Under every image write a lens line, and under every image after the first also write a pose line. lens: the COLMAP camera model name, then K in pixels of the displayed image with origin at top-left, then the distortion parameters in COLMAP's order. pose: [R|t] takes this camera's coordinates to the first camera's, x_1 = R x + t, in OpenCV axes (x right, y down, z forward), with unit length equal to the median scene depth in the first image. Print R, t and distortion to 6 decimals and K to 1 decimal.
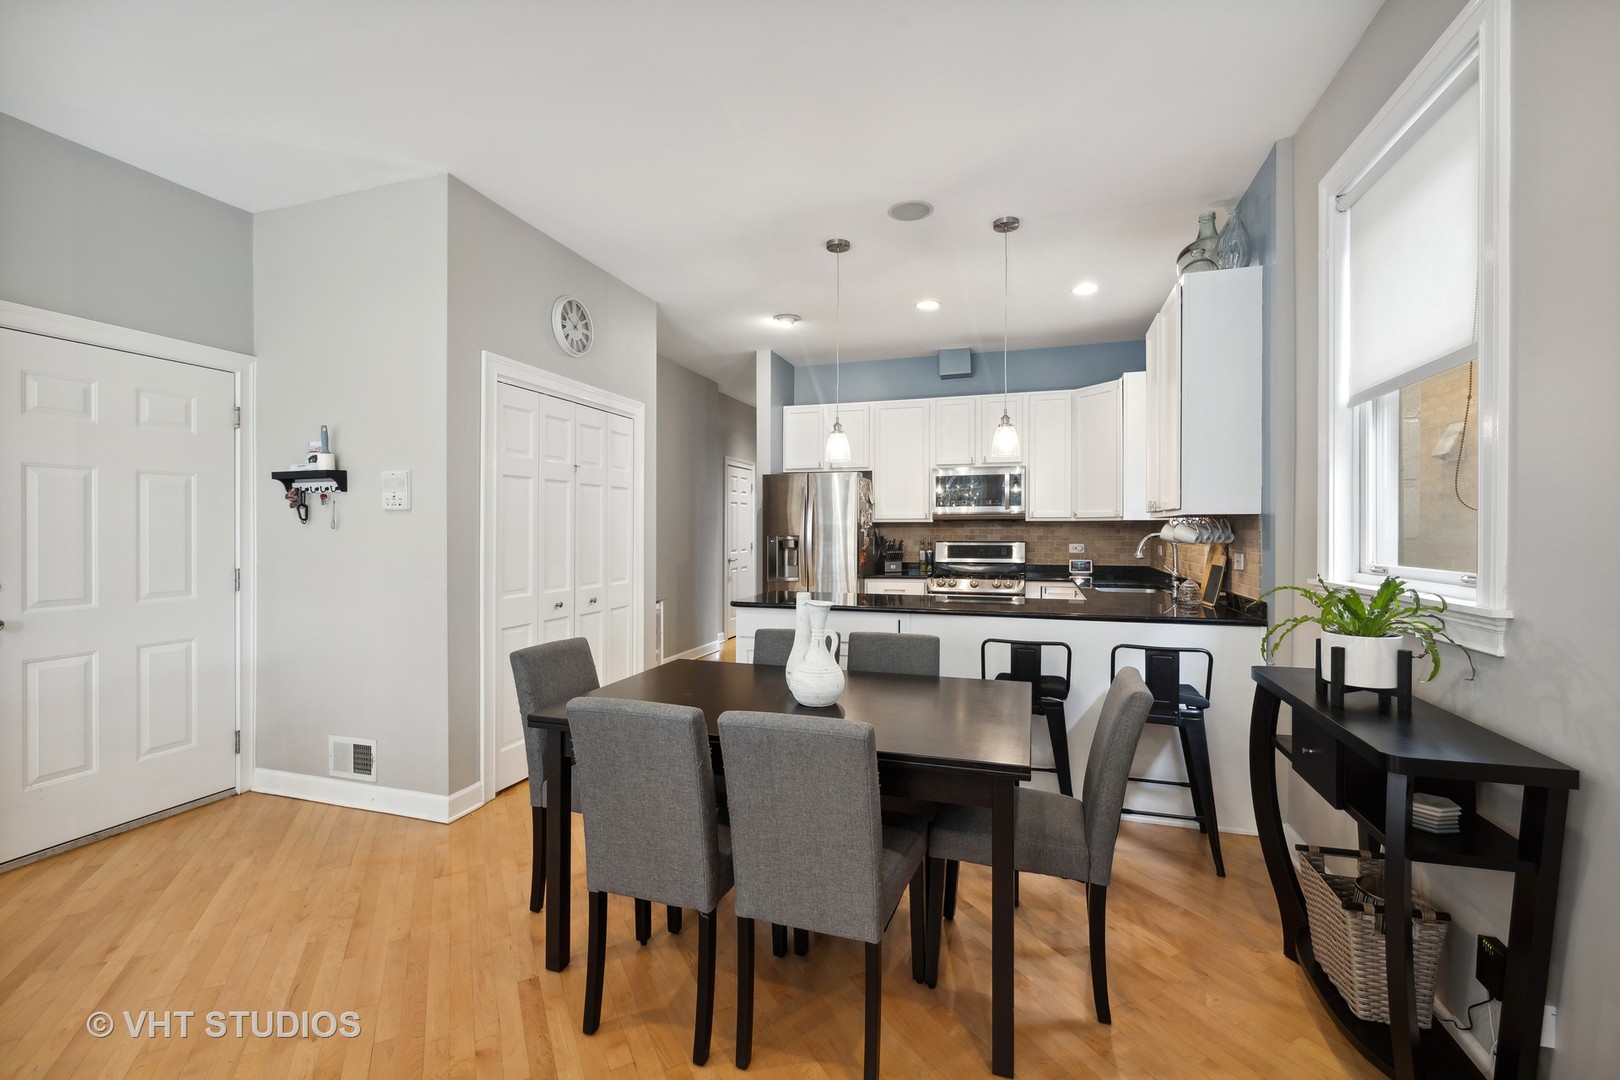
lens RADIAL K [[691.9, 0, 803.7], [0, 691.9, 534.1], [0, 0, 1]] dist [0.003172, -0.001012]
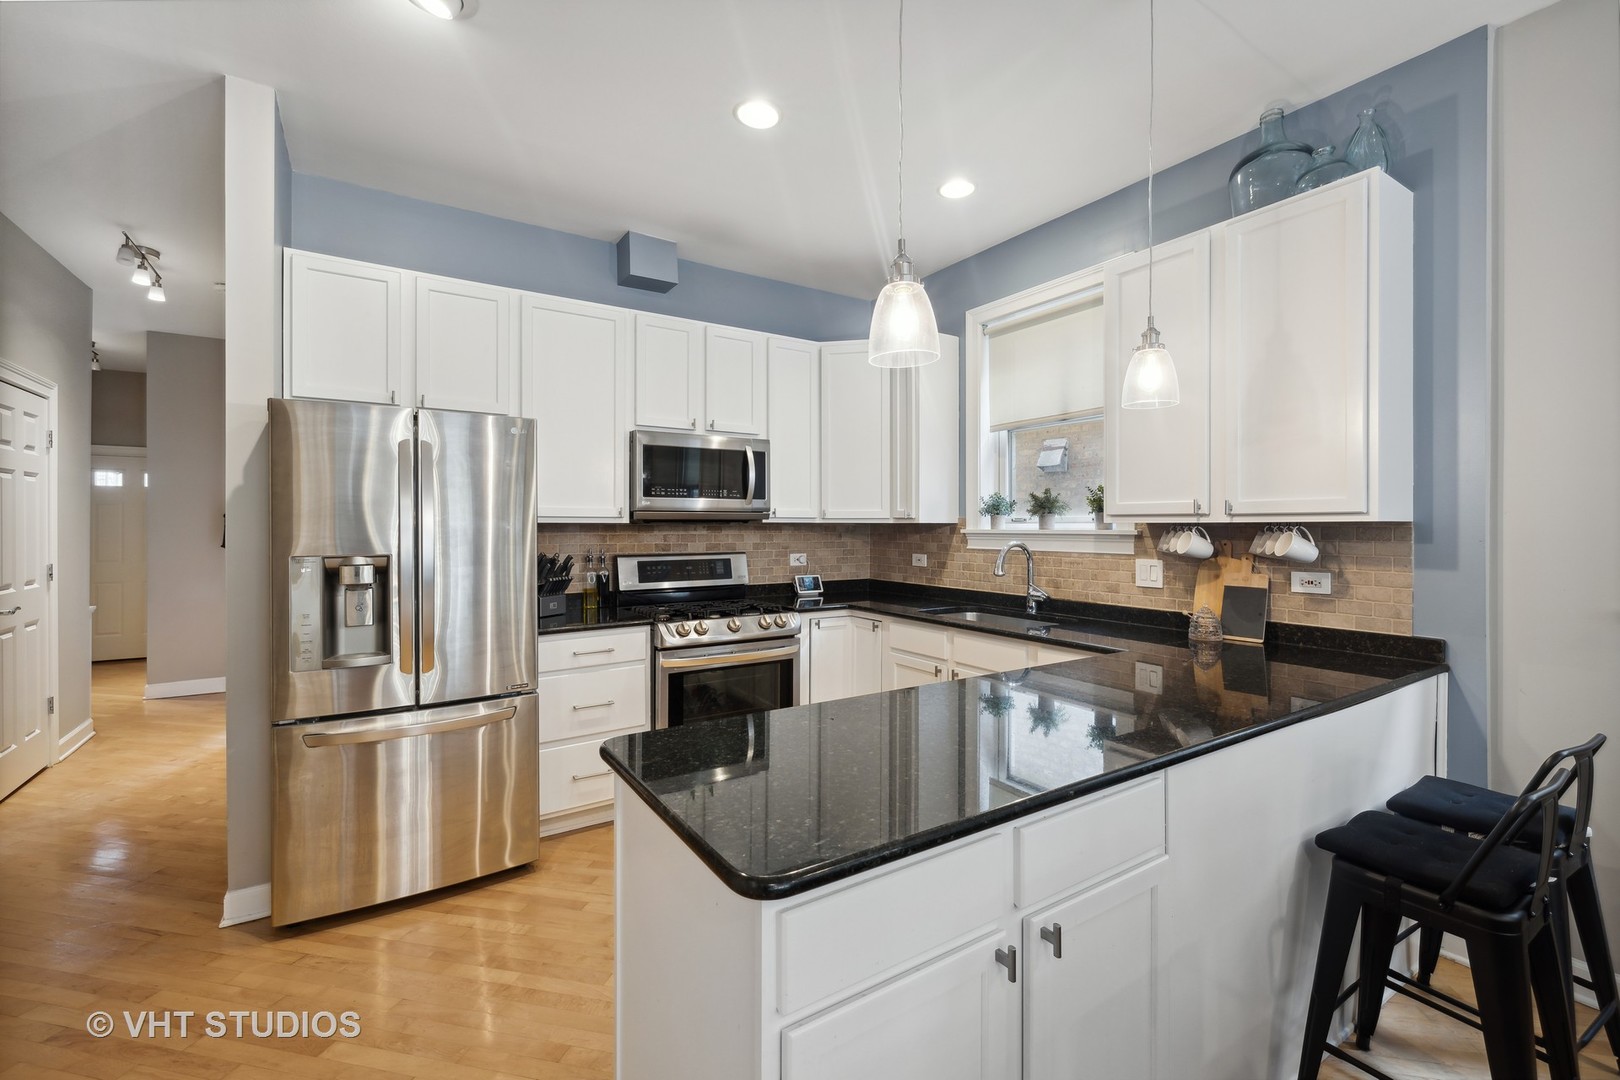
lens RADIAL K [[691.9, 0, 801.0], [0, 691.9, 533.3], [0, 0, 1]] dist [0.003172, -0.001012]
pose [[0.636032, -0.006592, 0.771634, -0.173913], [0.007506, 0.999969, 0.002356, -0.009401], [-0.771626, 0.004294, 0.636062, 0.528242]]
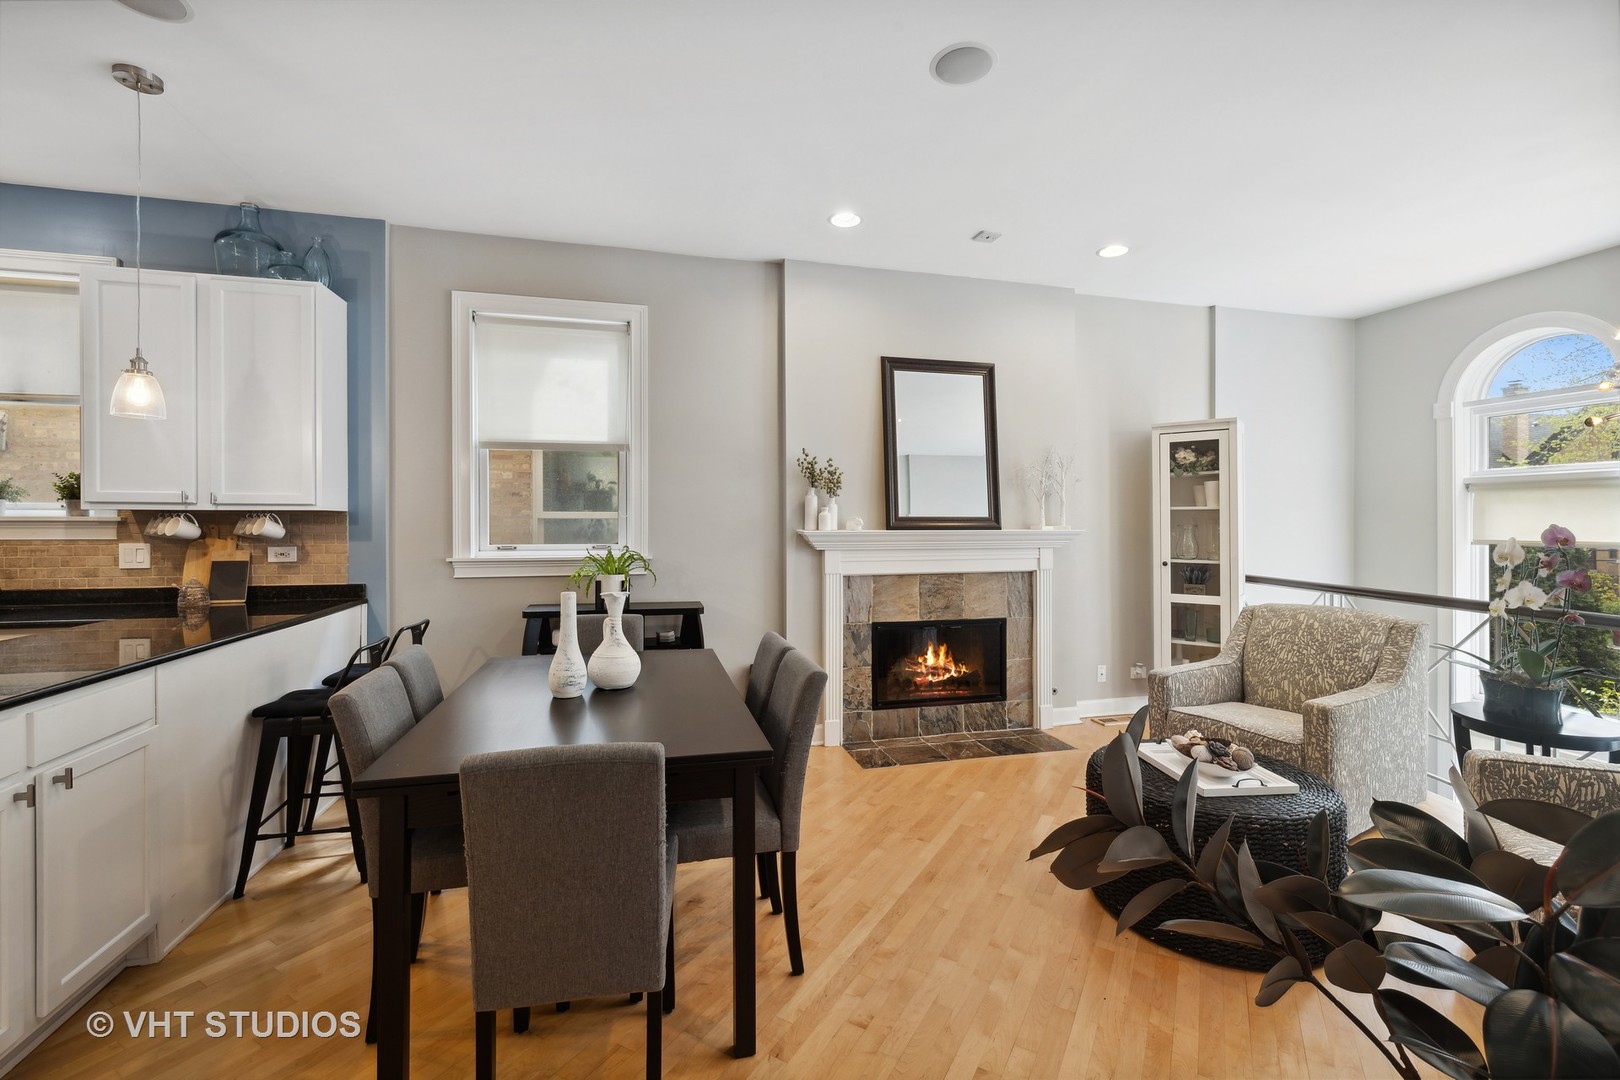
lens RADIAL K [[691.9, 0, 829.3], [0, 691.9, 519.9], [0, 0, 1]] dist [0.003172, -0.001012]
pose [[-0.540298, 0.001388, 0.841473, -0.391417], [0.007454, 0.999967, 0.003136, -0.003717], [-0.841441, 0.007967, -0.540290, 0.484983]]
